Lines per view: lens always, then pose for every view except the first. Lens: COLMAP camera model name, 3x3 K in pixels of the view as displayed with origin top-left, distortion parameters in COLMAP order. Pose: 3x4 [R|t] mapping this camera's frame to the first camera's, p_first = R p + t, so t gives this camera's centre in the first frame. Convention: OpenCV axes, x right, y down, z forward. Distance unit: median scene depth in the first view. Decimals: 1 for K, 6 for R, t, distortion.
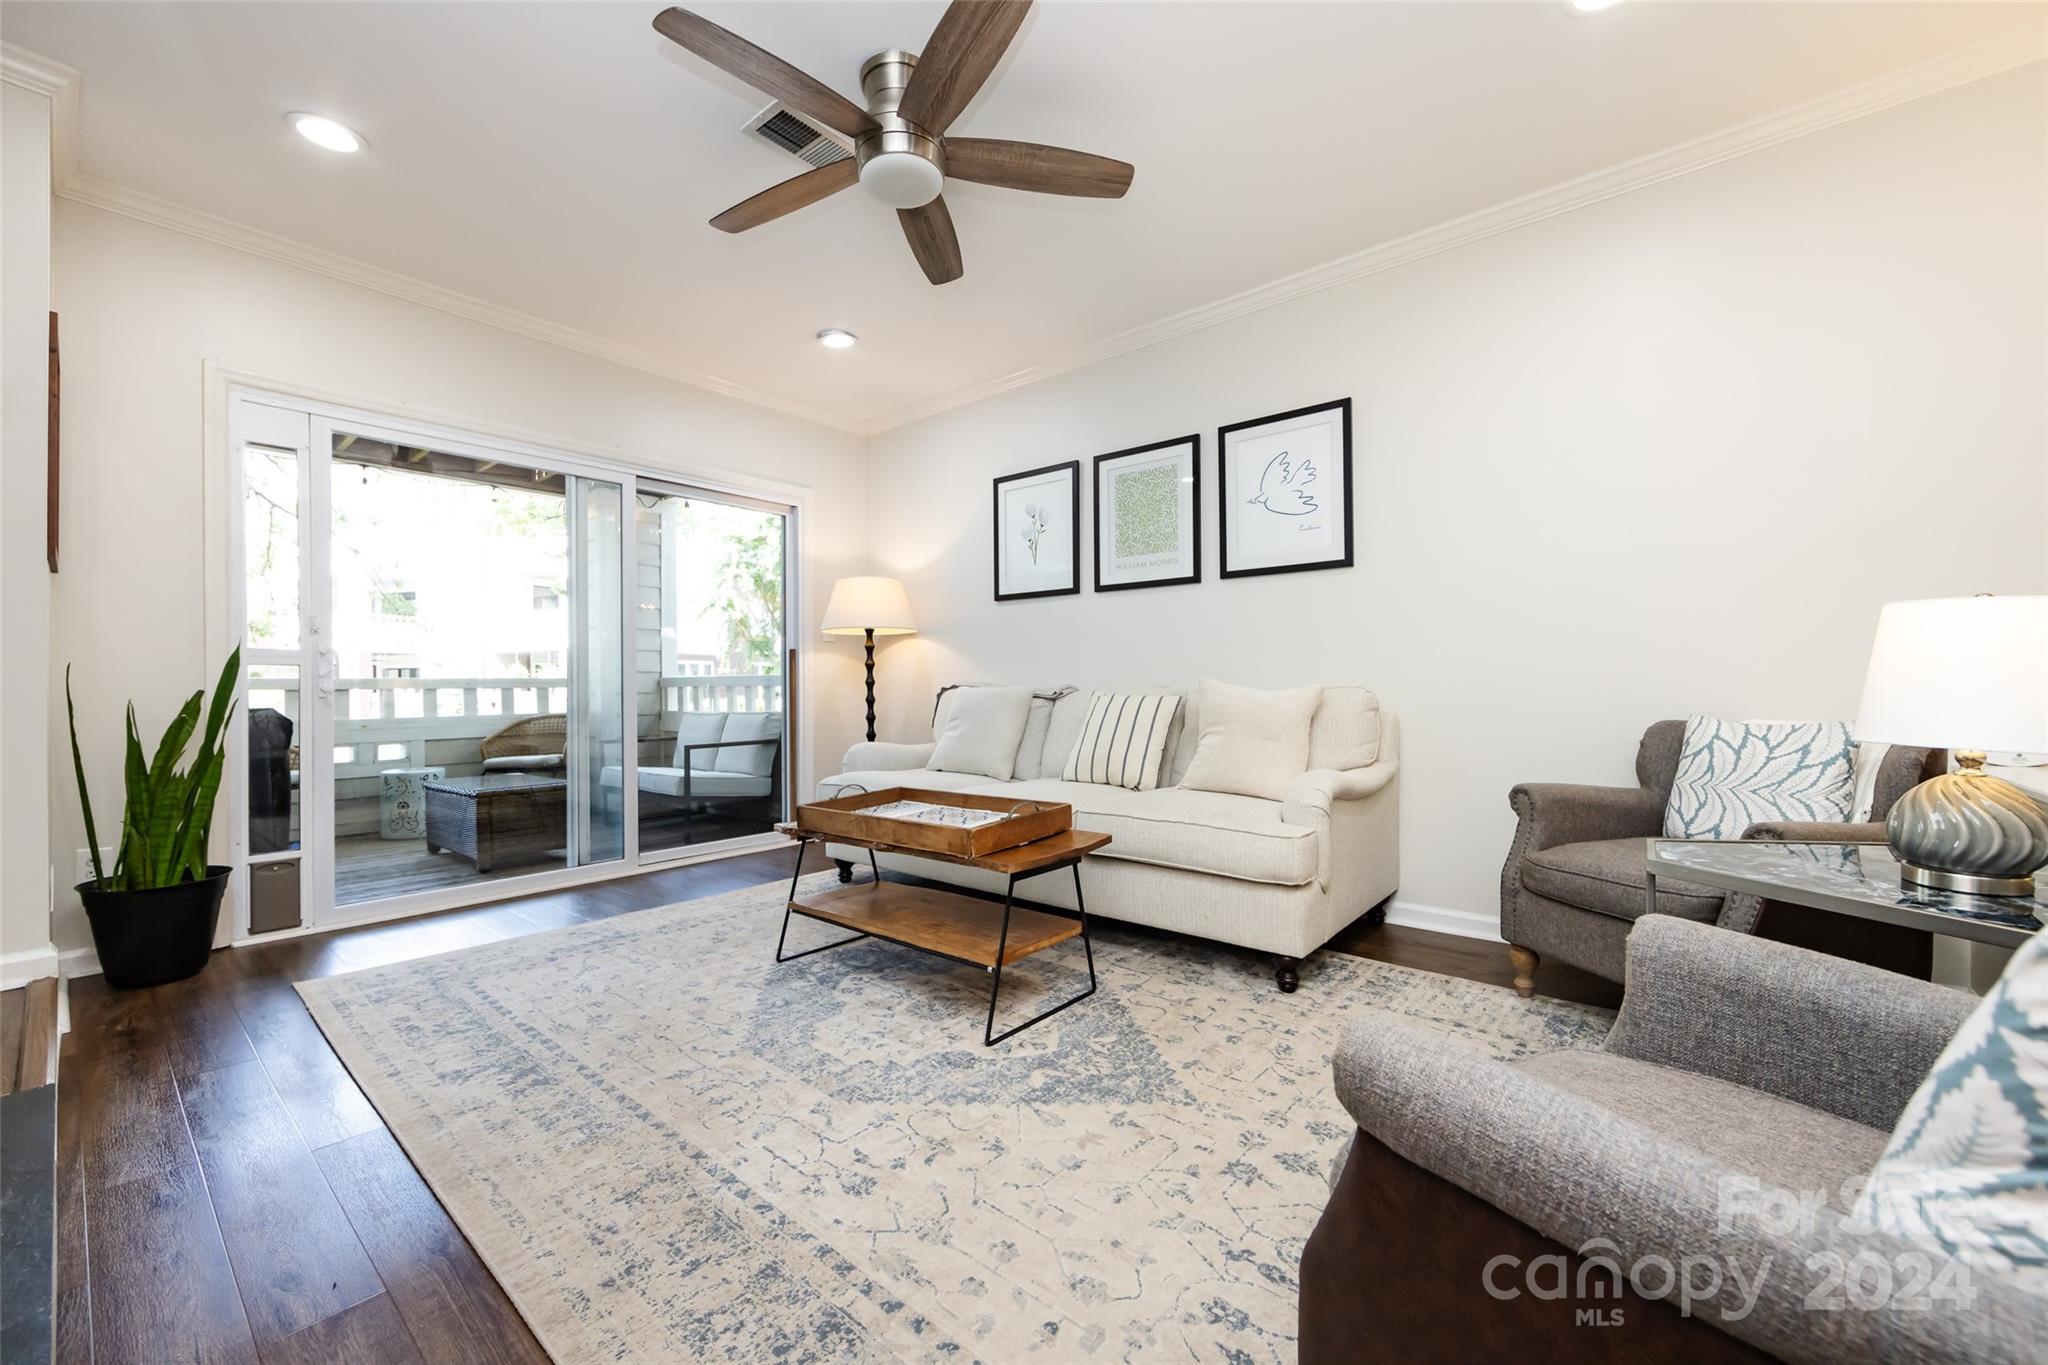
lens RADIAL K [[800.5, 0, 1019.4], [0, 800.5, 686.6], [0, 0, 1]] dist [-0.003279, -0.000852]
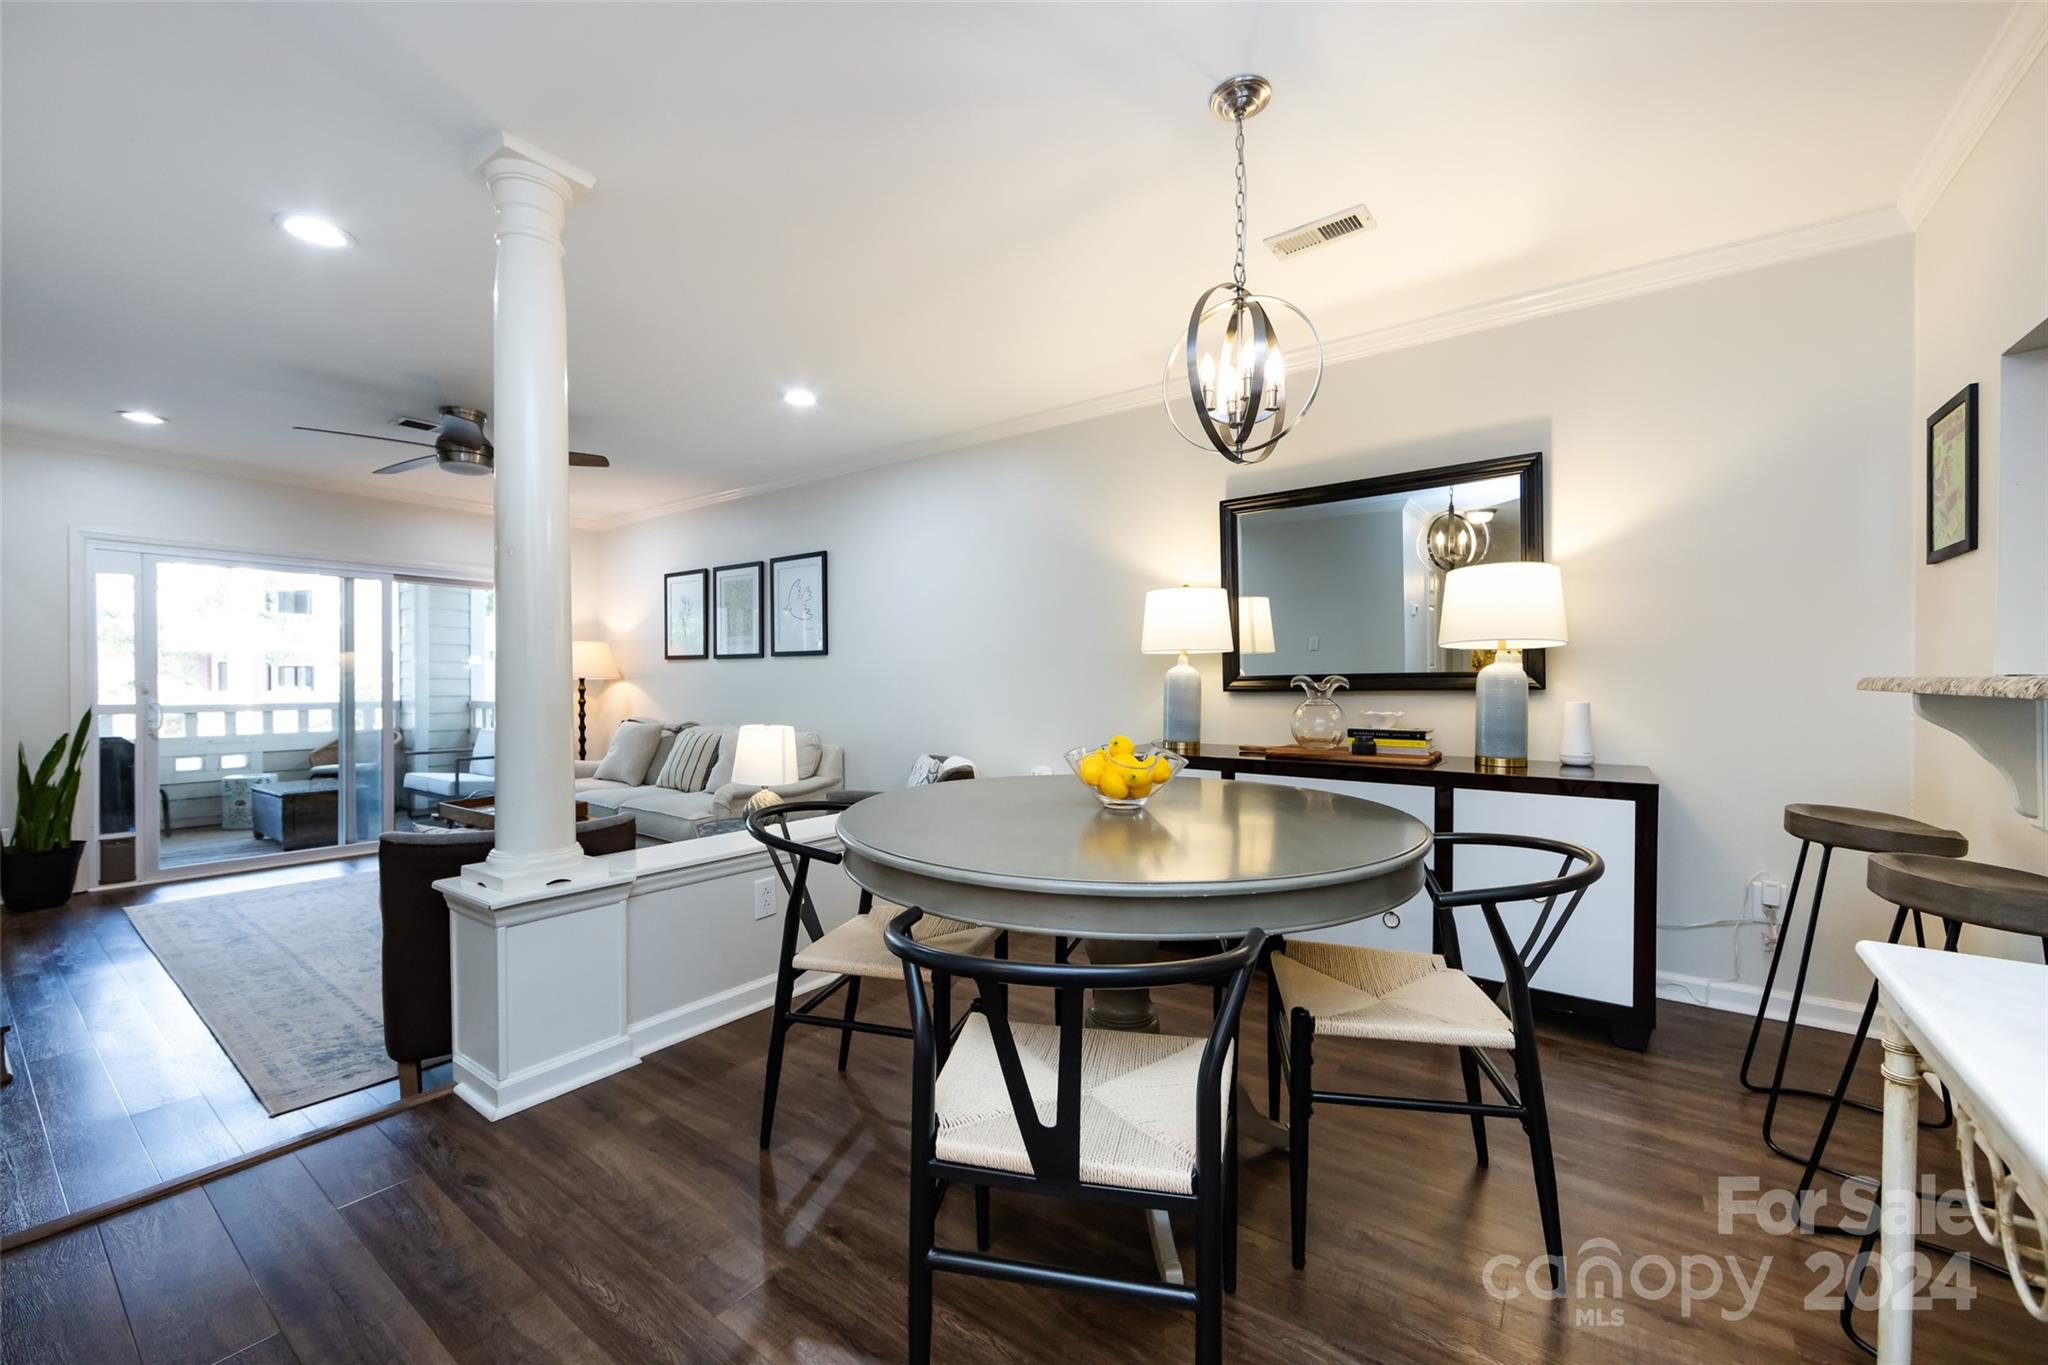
lens RADIAL K [[800.5, 0, 1015.7], [0, 800.5, 686.7], [0, 0, 1]] dist [-0.003279, -0.000852]
pose [[0.997971, 0.007168, 0.063261, 0.767212], [-0.007454, 0.999963, 0.004280, -0.105439], [-0.063228, -0.004743, 0.997988, -0.709331]]
